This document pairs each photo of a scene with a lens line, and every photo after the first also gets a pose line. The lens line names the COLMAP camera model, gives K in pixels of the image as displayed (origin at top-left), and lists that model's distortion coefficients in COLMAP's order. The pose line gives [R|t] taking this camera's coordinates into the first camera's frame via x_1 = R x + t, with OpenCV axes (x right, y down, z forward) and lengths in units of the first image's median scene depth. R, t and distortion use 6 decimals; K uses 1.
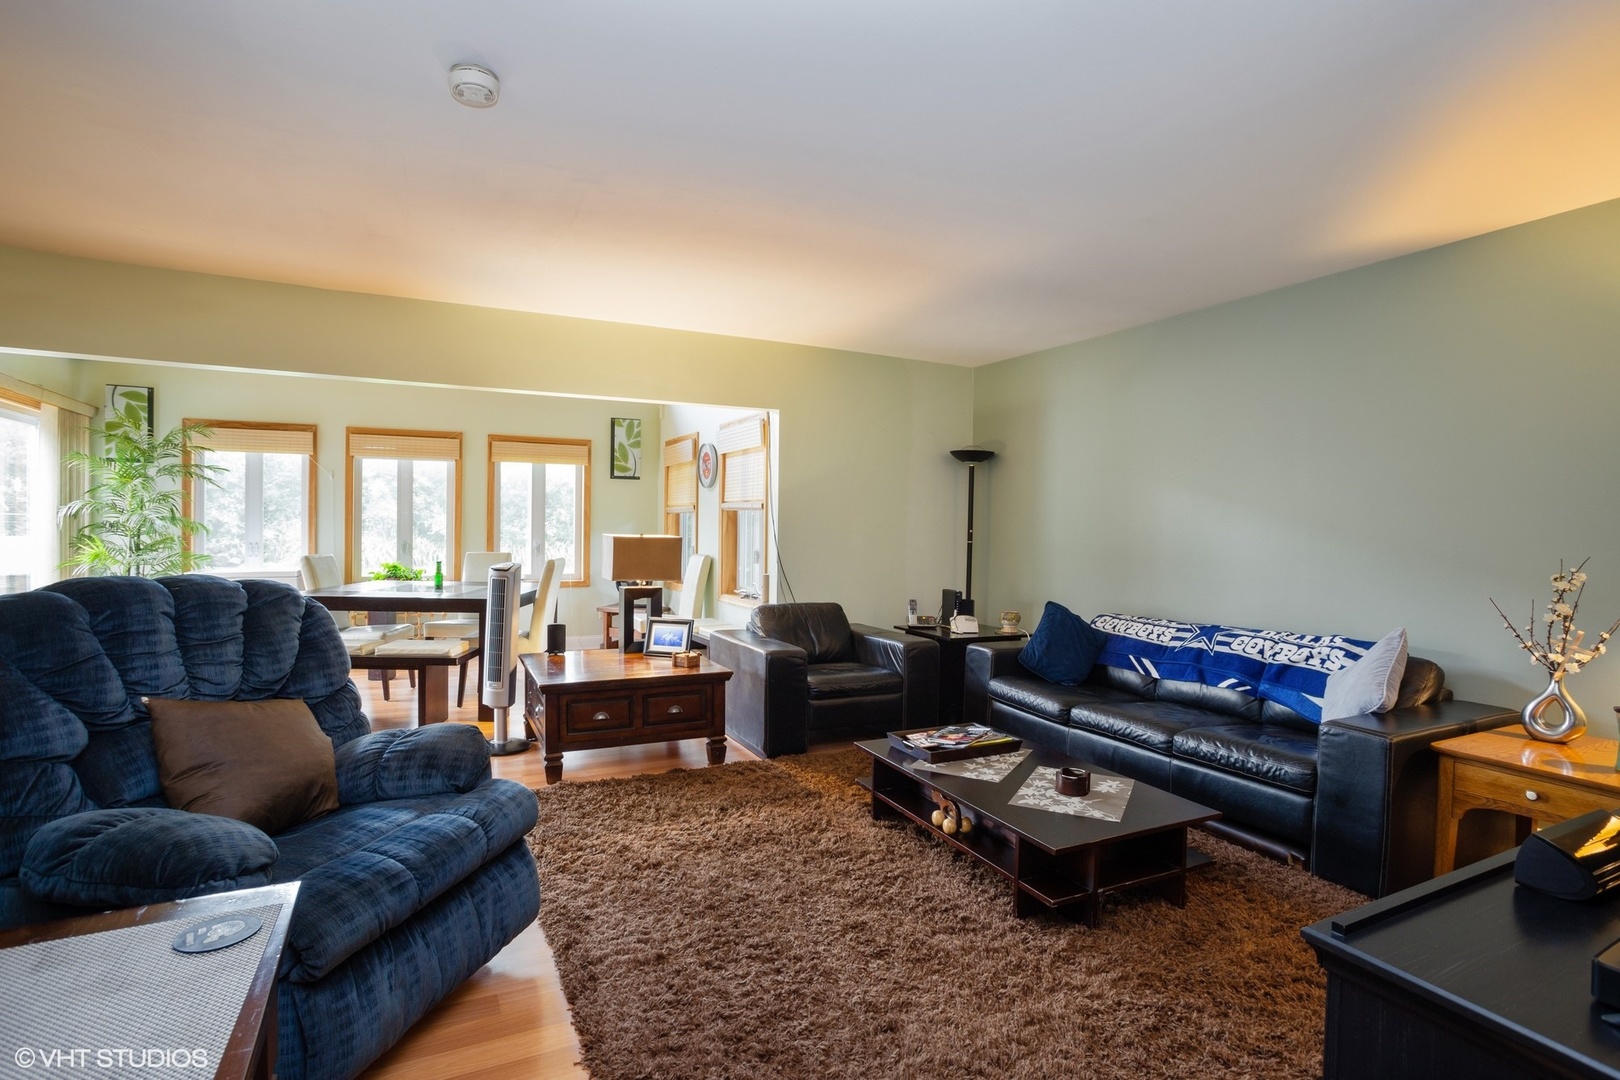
lens RADIAL K [[809.4, 0, 811.5], [0, 809.4, 537.8], [0, 0, 1]] dist [-0.051019, -0.000132]
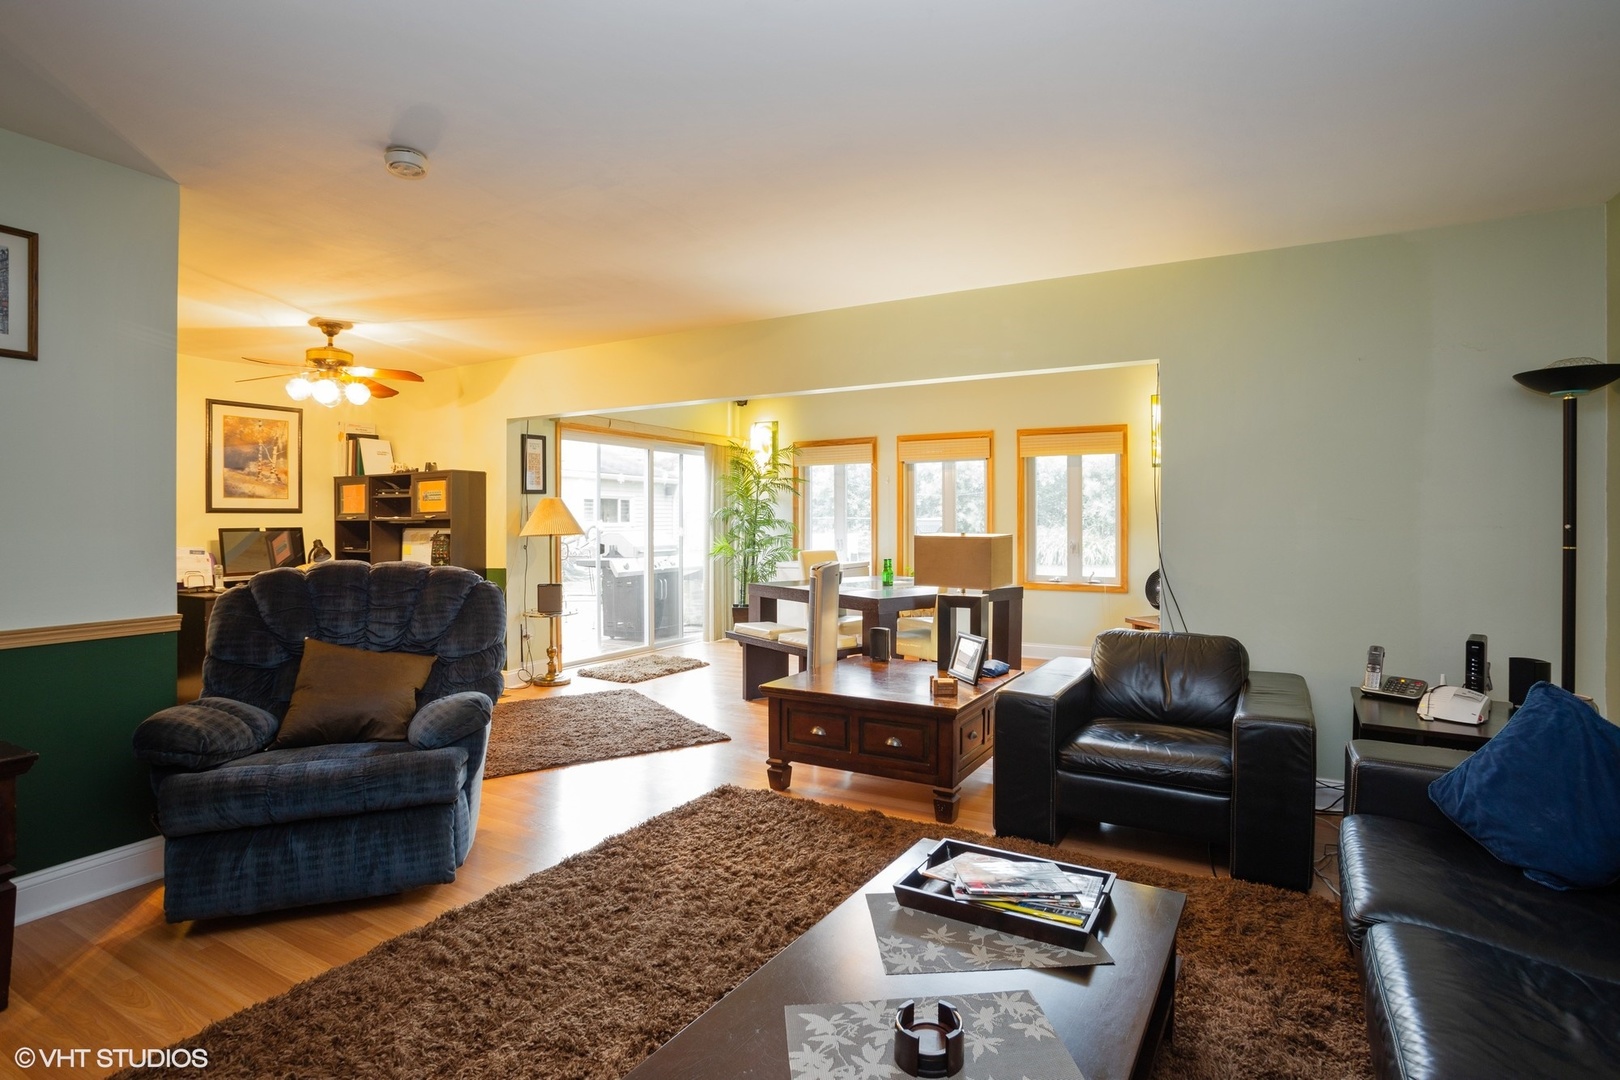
lens RADIAL K [[809.4, 0, 809.8], [0, 809.4, 531.1], [0, 0, 1]] dist [-0.051019, -0.000132]
pose [[0.542383, -0.002102, -0.840129, 0.479477], [-0.003113, 0.999985, -0.004512, -0.002251], [0.840126, 0.005062, 0.542368, 0.462768]]
